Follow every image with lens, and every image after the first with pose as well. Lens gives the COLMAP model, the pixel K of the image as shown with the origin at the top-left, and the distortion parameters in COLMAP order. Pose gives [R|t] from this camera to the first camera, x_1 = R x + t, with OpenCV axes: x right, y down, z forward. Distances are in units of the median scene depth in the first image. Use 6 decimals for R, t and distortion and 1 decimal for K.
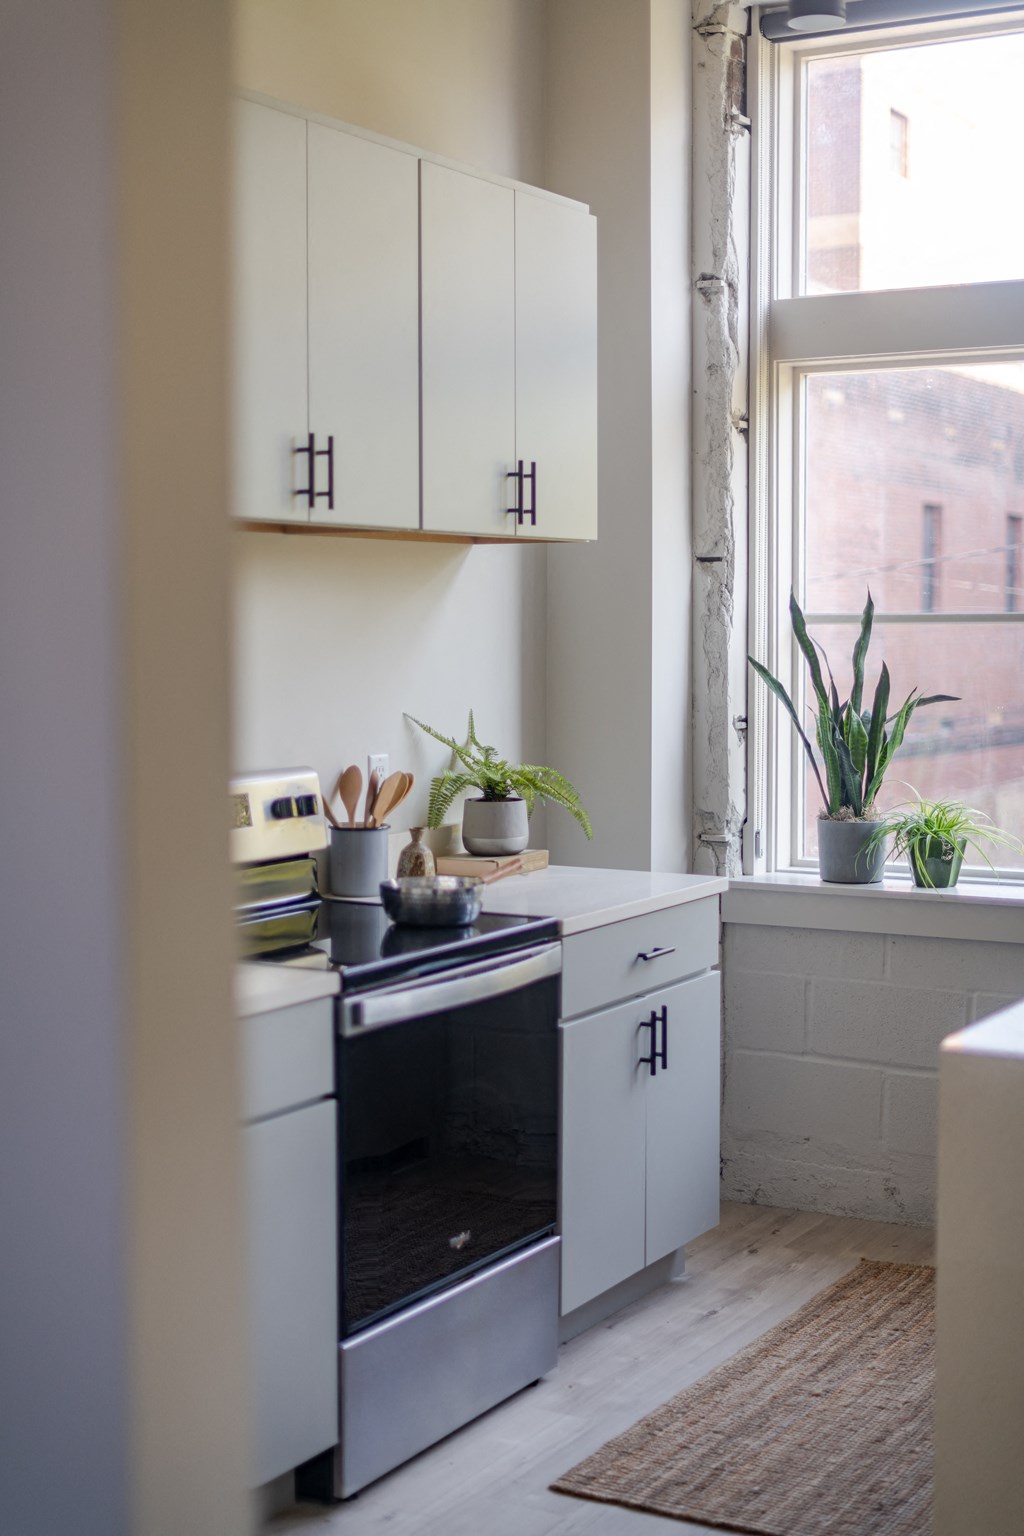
lens RADIAL K [[2226.6, 0, 512.0], [0, 2226.6, 768.0], [0, 0, 1]] dist [-0.048520, -0.036253]
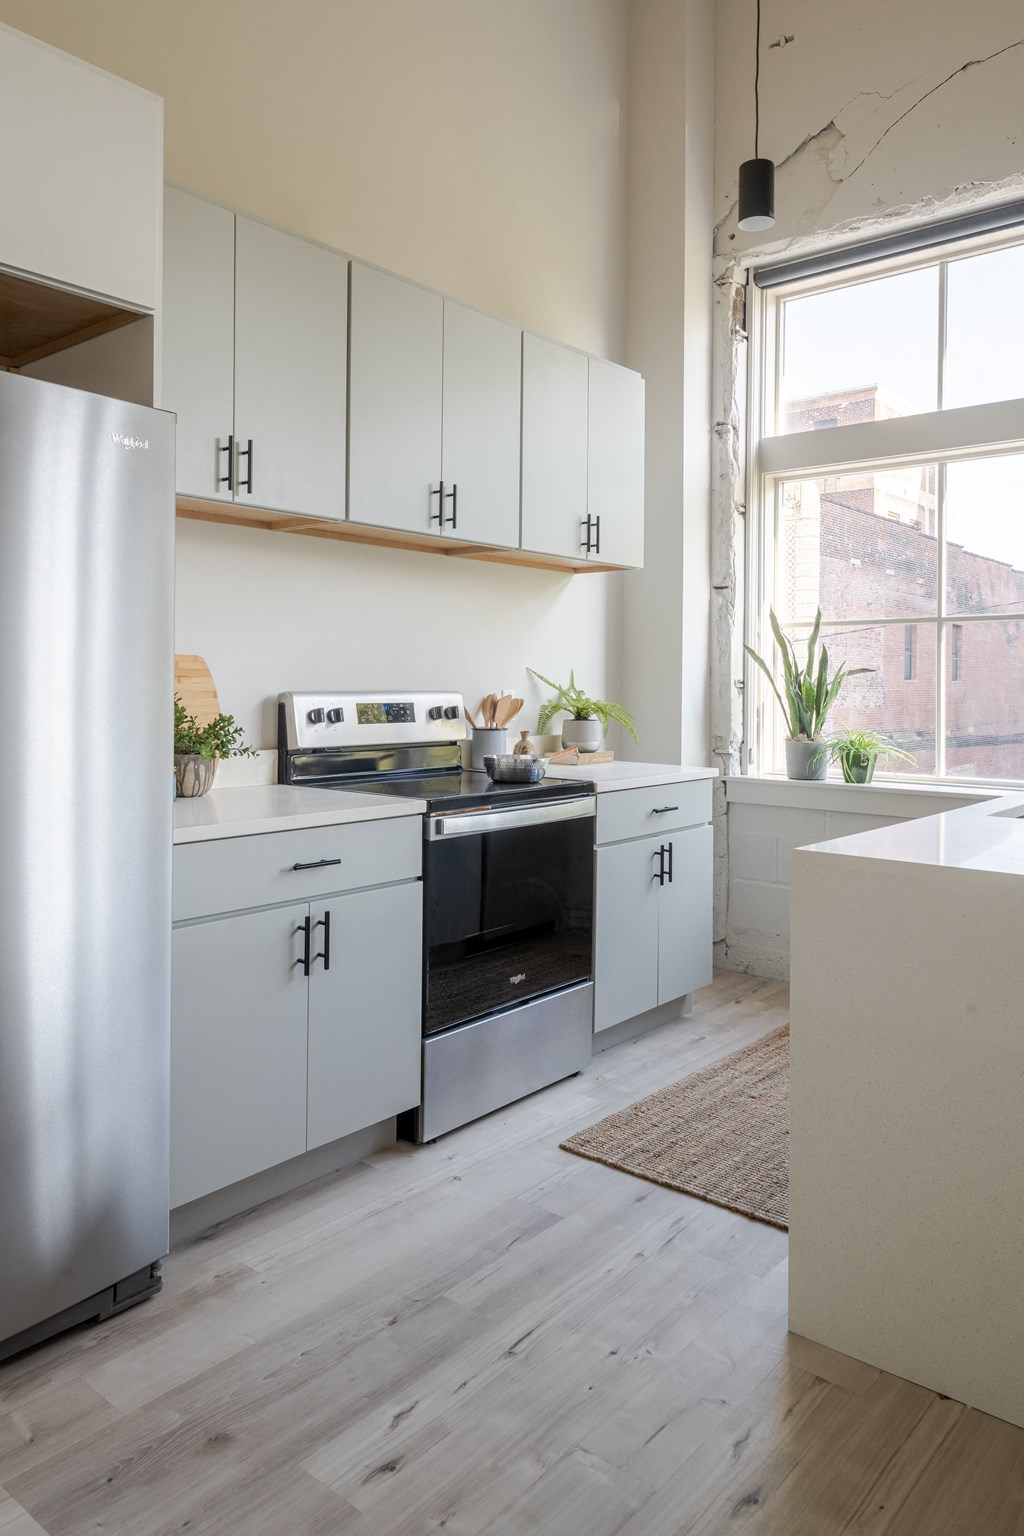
lens RADIAL K [[1079.3, 0, 507.3], [0, 1079.3, 679.7], [0, 0, 1]] dist [0.001521, -0.000800]
pose [[0.983458, 0.009892, -0.180865, 0.085256], [-0.023193, 0.997165, -0.071580, 0.043453], [0.179644, 0.074591, 0.980900, 0.178710]]
